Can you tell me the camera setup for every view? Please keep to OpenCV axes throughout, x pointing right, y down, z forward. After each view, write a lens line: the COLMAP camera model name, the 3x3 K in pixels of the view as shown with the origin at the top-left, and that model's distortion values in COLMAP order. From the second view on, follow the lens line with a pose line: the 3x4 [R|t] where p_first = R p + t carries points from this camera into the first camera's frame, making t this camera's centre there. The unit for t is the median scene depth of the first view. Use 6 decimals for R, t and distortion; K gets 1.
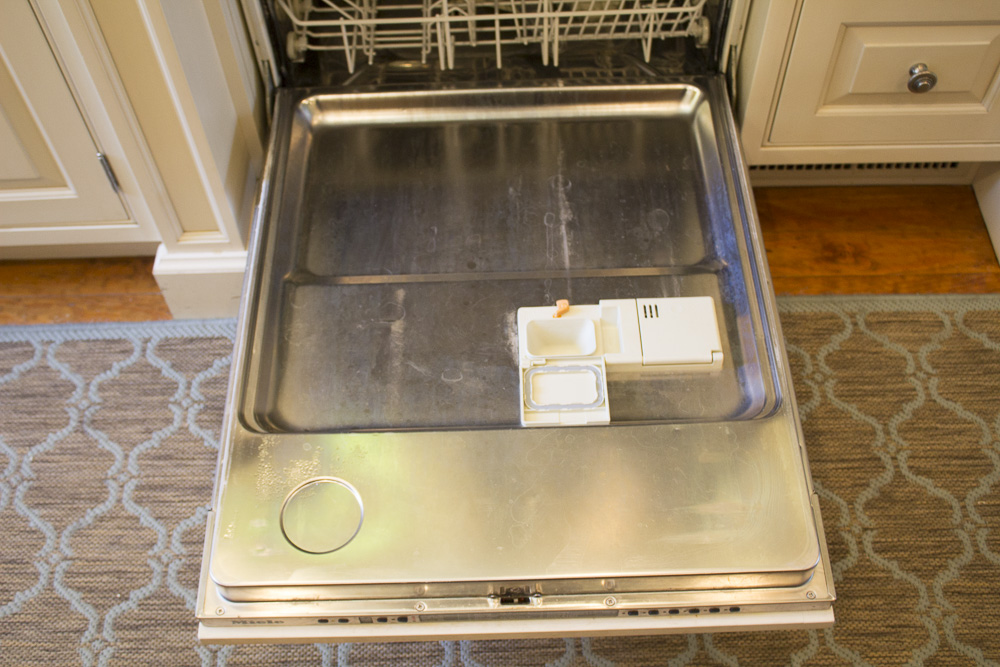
lens RADIAL K [[1073.0, 0, 500.6], [0, 1073.0, 325.1], [0, 0, 1]] dist [-0.022568, 0.000000]
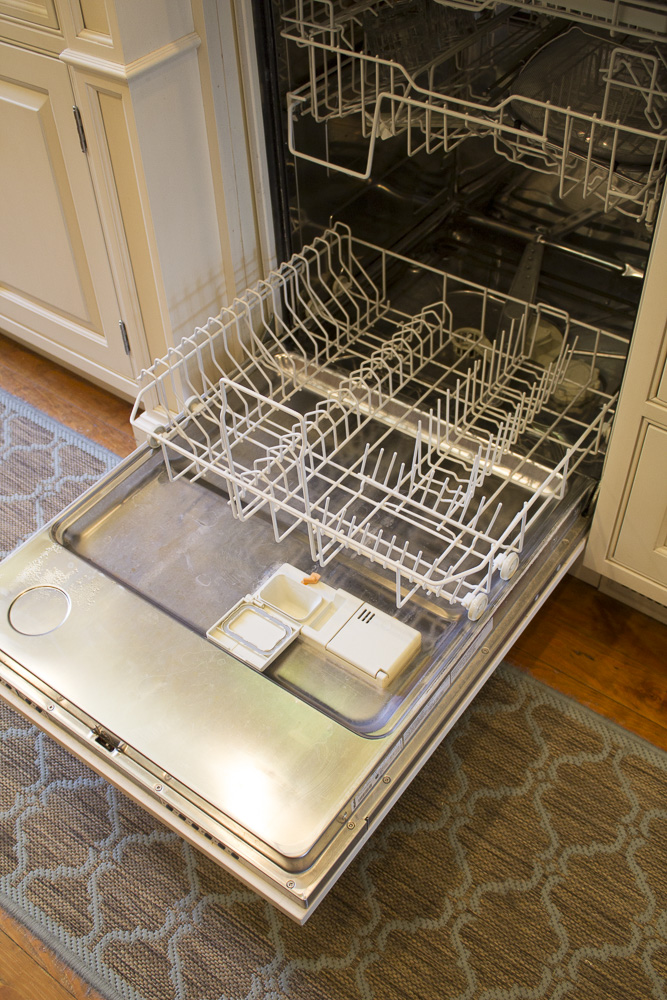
lens RADIAL K [[996.6, 0, 330.0], [0, 996.6, 506.2], [0, 0, 1]] dist [-0.075529, 0.000000]
pose [[0.784766, 0.440629, -0.435878, 0.535551], [-0.483289, 0.875337, 0.014752, -0.115359], [0.388040, 0.199078, 0.899885, 0.010470]]
